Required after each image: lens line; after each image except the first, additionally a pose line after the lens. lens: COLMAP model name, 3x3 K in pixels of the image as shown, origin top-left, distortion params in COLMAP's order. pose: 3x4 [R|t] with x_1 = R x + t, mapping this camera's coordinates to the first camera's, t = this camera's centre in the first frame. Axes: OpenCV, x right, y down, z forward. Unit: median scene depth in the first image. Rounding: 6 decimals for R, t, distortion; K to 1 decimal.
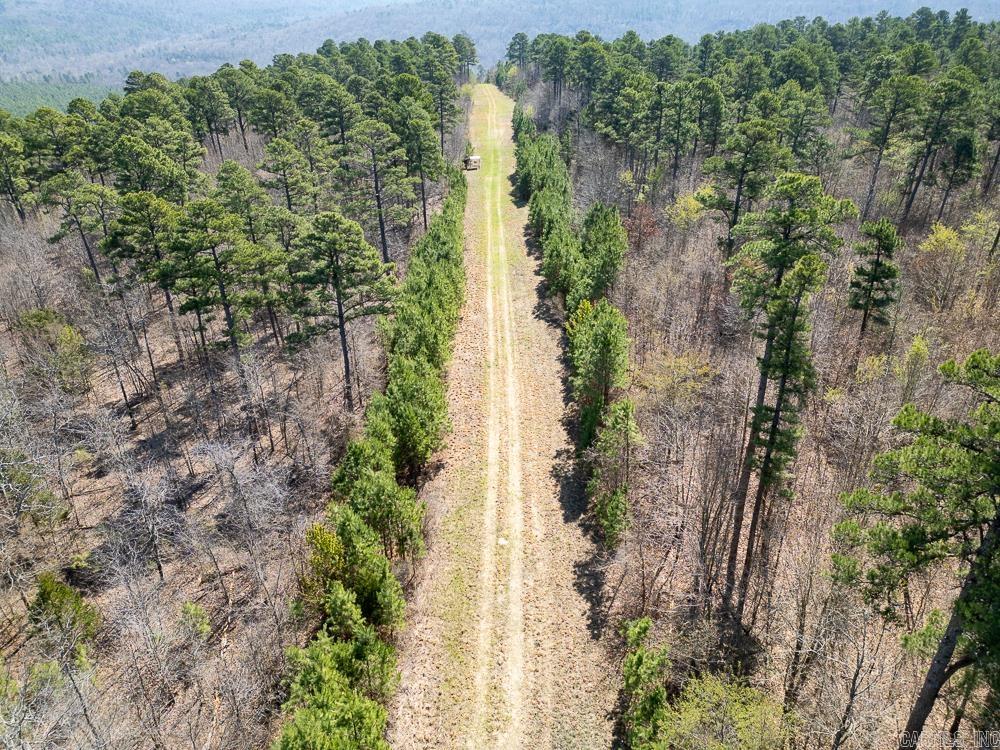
lens RADIAL K [[689.2, 0, 506.7], [0, 689.2, 372.3], [0, 0, 1]] dist [0.087696, -0.113751]
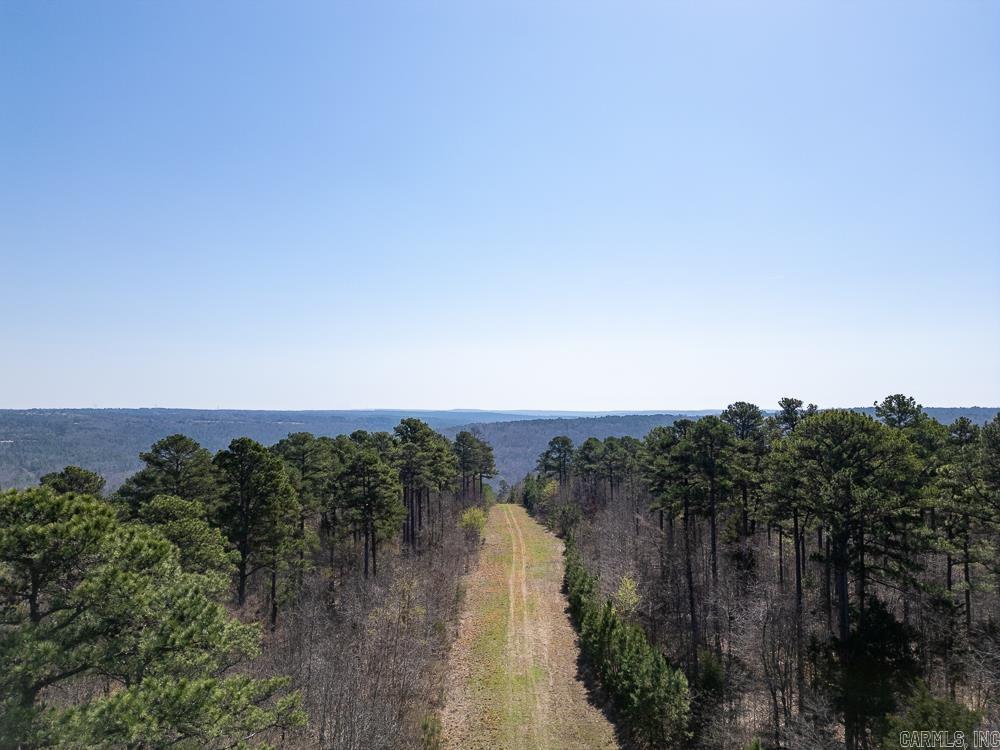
lens RADIAL K [[689.2, 0, 506.7], [0, 689.2, 372.3], [0, 0, 1]] dist [0.087696, -0.113751]
pose [[0.999374, 0.007840, -0.034500, -0.038622], [-0.025281, 0.840416, -0.541351, -0.638169], [0.024750, 0.541885, 0.840088, 1.480306]]
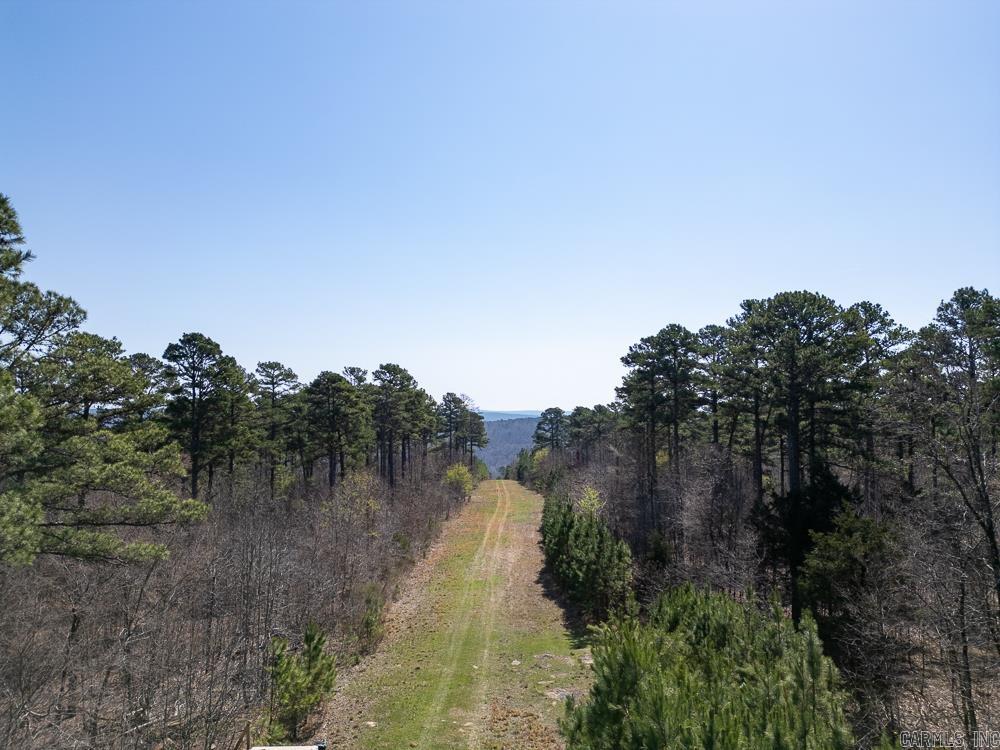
lens RADIAL K [[689.2, 0, 506.7], [0, 689.2, 372.3], [0, 0, 1]] dist [0.087696, -0.113751]
pose [[0.999041, 0.005231, -0.043468, 0.013523], [-0.027962, 0.840205, -0.541547, -0.554995], [0.033689, 0.542243, 0.839546, 1.545777]]
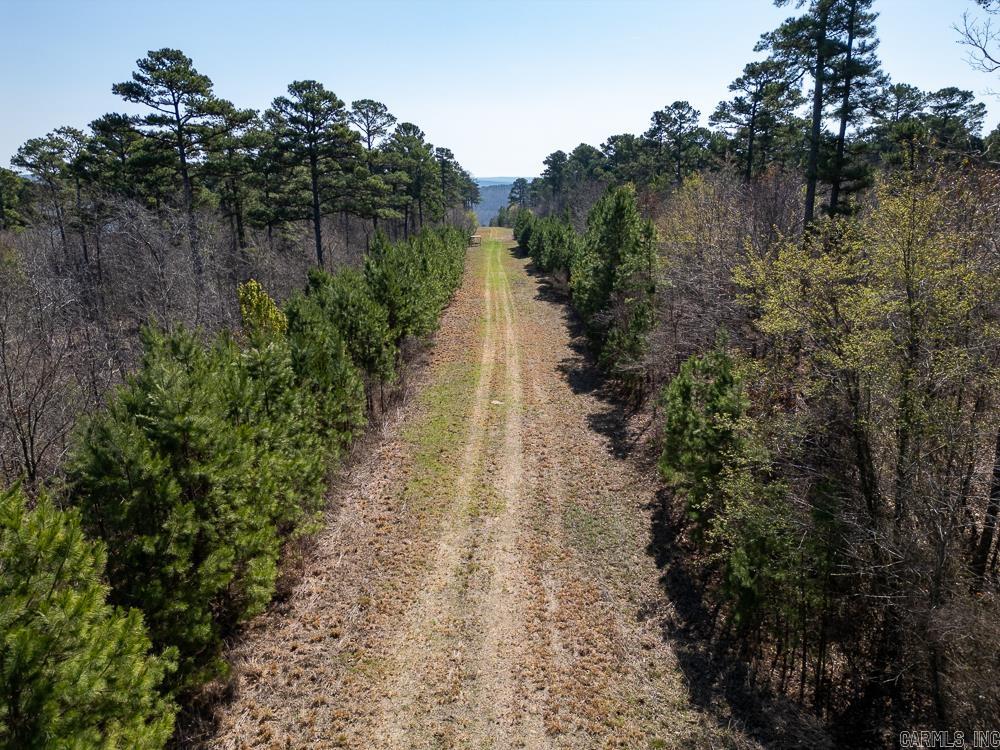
lens RADIAL K [[689.2, 0, 506.7], [0, 689.2, 372.3], [0, 0, 1]] dist [0.087696, -0.113751]
pose [[0.999973, 0.007231, -0.001487, 0.004421], [-0.007369, 0.965200, -0.261410, 0.311673], [-0.000455, 0.261414, 0.965227, 0.167678]]
